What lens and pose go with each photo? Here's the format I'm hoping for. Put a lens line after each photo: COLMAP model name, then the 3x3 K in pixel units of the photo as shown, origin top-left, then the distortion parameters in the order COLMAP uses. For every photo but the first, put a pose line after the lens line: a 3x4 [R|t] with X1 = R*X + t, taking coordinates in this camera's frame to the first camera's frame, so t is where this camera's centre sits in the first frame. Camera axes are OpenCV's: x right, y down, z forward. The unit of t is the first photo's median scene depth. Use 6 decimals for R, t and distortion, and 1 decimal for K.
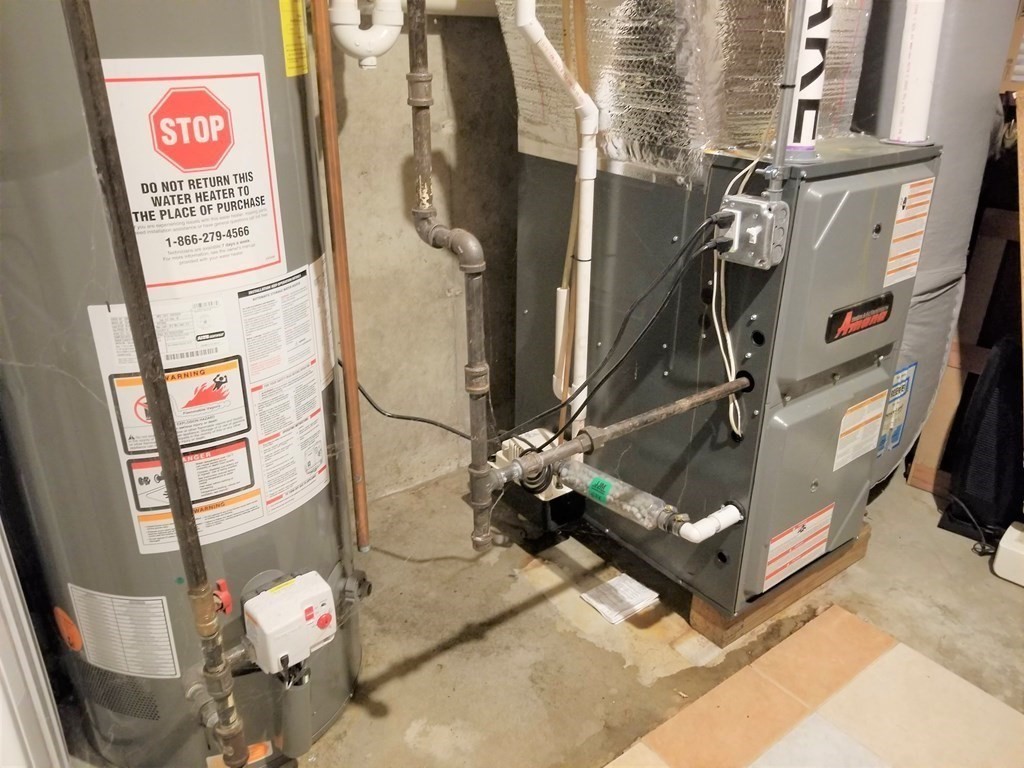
lens RADIAL K [[801.9, 0, 512.3], [0, 801.9, 380.3], [0, 0, 1]] dist [0.030240, -0.048573]
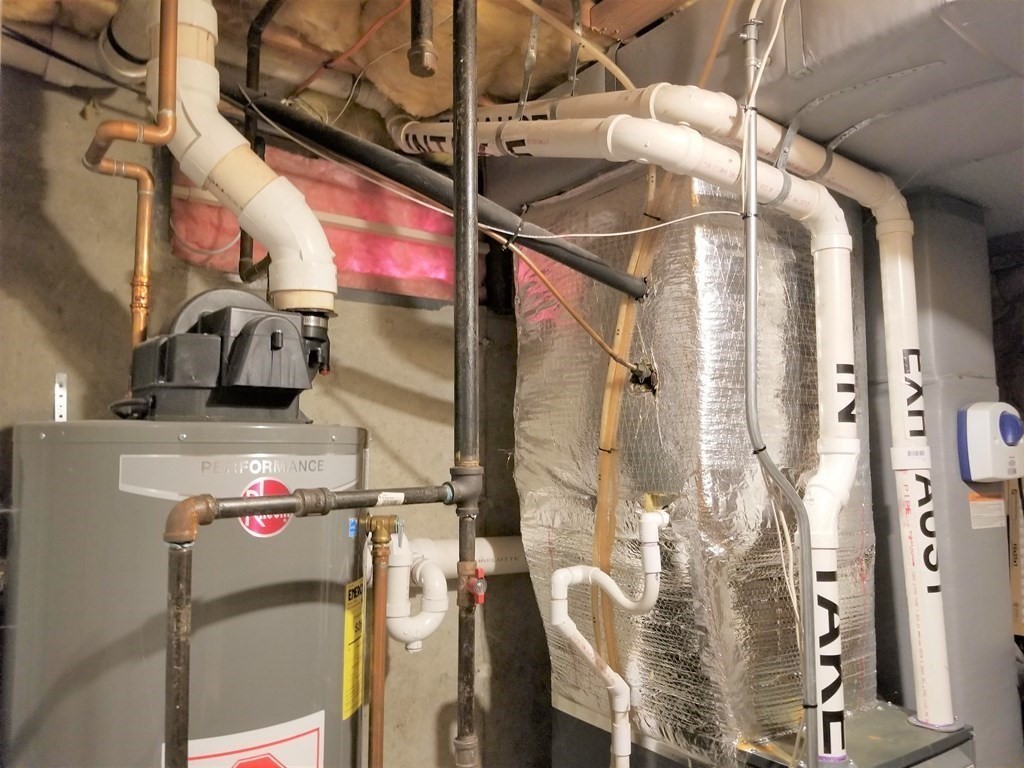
lens RADIAL K [[801.9, 0, 511.5], [0, 801.9, 383.6], [0, 0, 1]] dist [0.030240, -0.048573]
pose [[0.999499, -0.004748, -0.031300, -0.012012], [-0.010934, 0.876090, -0.482024, -0.183826], [0.029710, 0.482125, 0.875599, -0.116780]]
